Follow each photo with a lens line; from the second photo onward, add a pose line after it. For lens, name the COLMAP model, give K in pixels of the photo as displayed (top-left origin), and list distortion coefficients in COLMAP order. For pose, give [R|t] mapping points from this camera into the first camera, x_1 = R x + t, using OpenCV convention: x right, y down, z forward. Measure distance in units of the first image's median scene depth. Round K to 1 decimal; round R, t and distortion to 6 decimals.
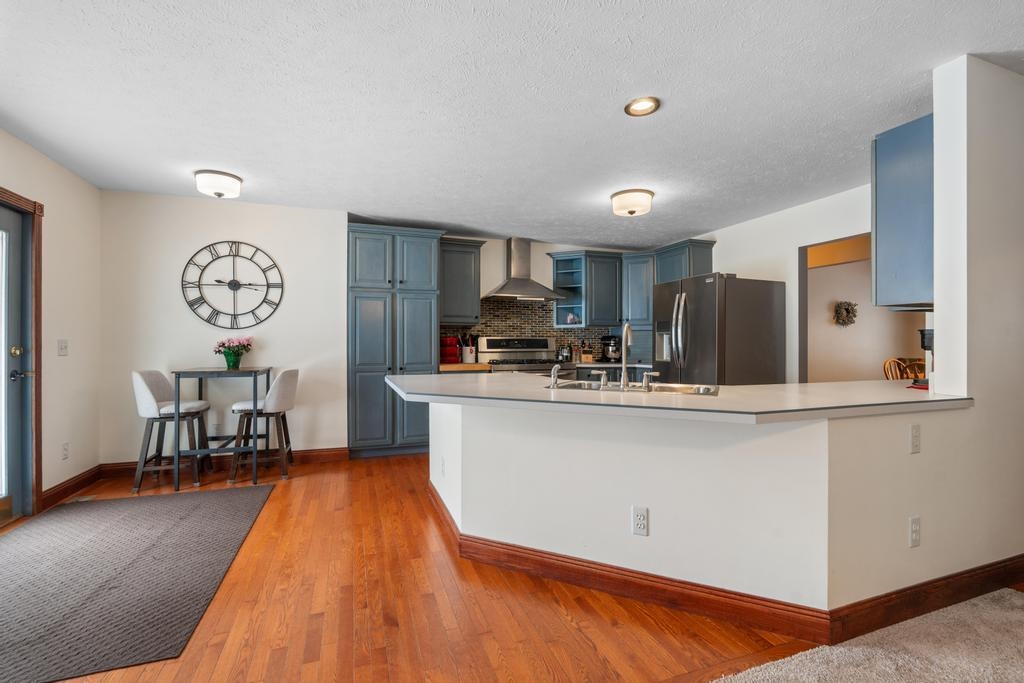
lens RADIAL K [[465.4, 0, 527.4], [0, 465.4, 343.3], [0, 0, 1]] dist [-0.005534, 0.000679]
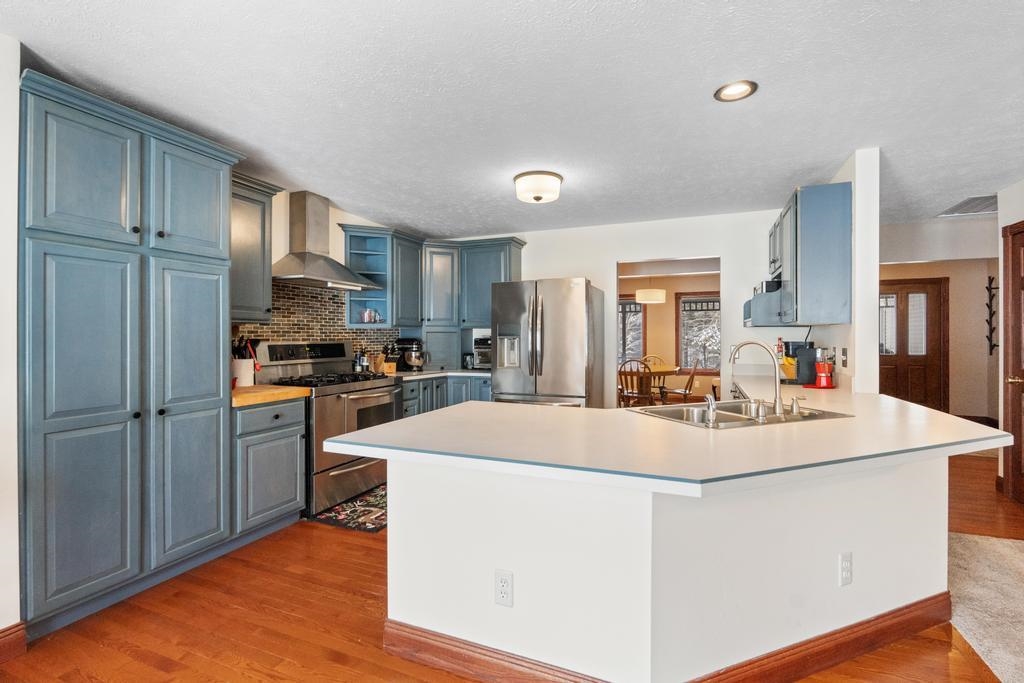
lens RADIAL K [[465.4, 0, 520.6], [0, 465.4, 338.8], [0, 0, 1]] dist [-0.005534, 0.000679]
pose [[0.679346, -0.002426, 0.733814, -0.297887], [-0.001422, 0.999988, 0.004623, -0.020147], [-0.733817, -0.004184, 0.679335, 0.313838]]
